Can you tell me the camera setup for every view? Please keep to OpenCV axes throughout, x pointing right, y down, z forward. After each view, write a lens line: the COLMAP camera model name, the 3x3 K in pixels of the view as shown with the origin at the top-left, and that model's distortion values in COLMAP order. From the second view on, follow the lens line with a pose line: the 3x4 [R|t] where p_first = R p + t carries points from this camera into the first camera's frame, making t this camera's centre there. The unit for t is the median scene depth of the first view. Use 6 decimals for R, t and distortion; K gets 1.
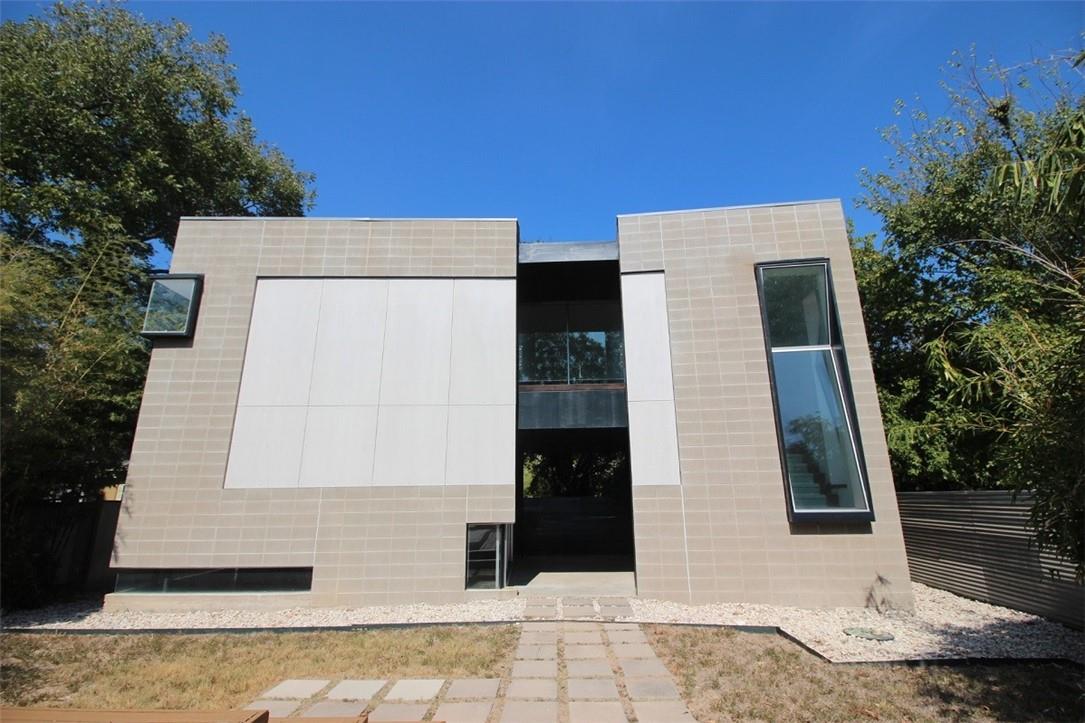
lens RADIAL K [[505.7, 0, 546.8], [0, 505.7, 349.7], [0, 0, 1]] dist [-0.006618, -0.001020]
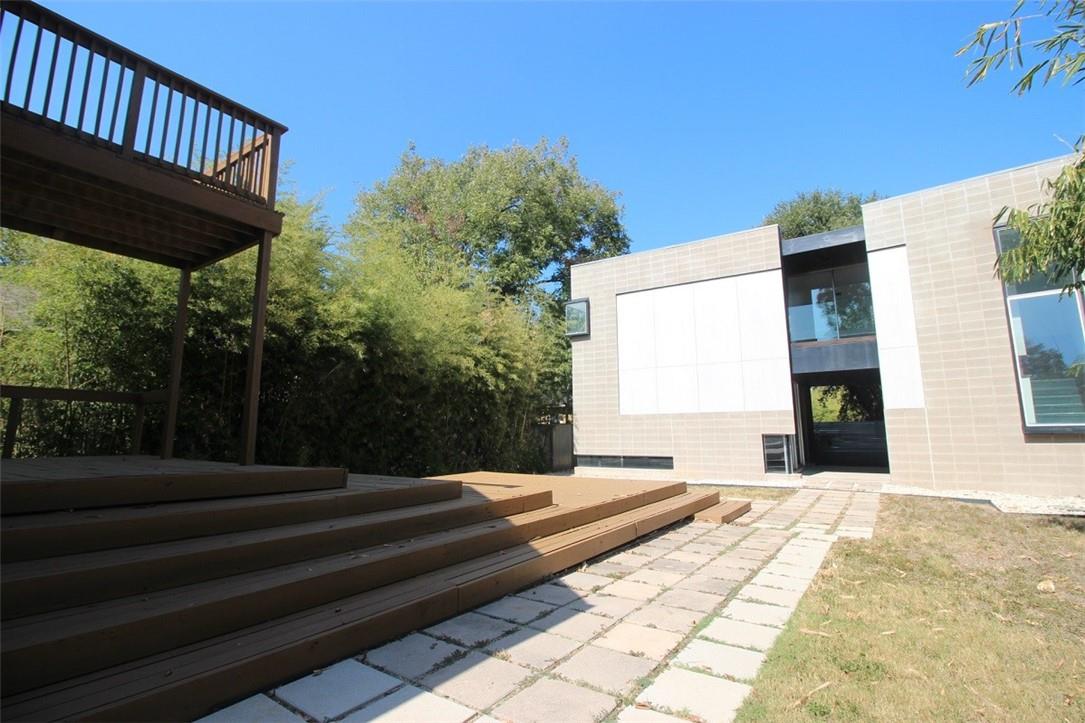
lens RADIAL K [[505.7, 0, 546.8], [0, 505.7, 349.7], [0, 0, 1]] dist [-0.006618, -0.001020]
pose [[0.831753, -0.082922, -0.548918, 0.164439], [0.152282, 0.984933, 0.081958, -0.144683], [0.533851, -0.151759, 0.831849, -0.614144]]
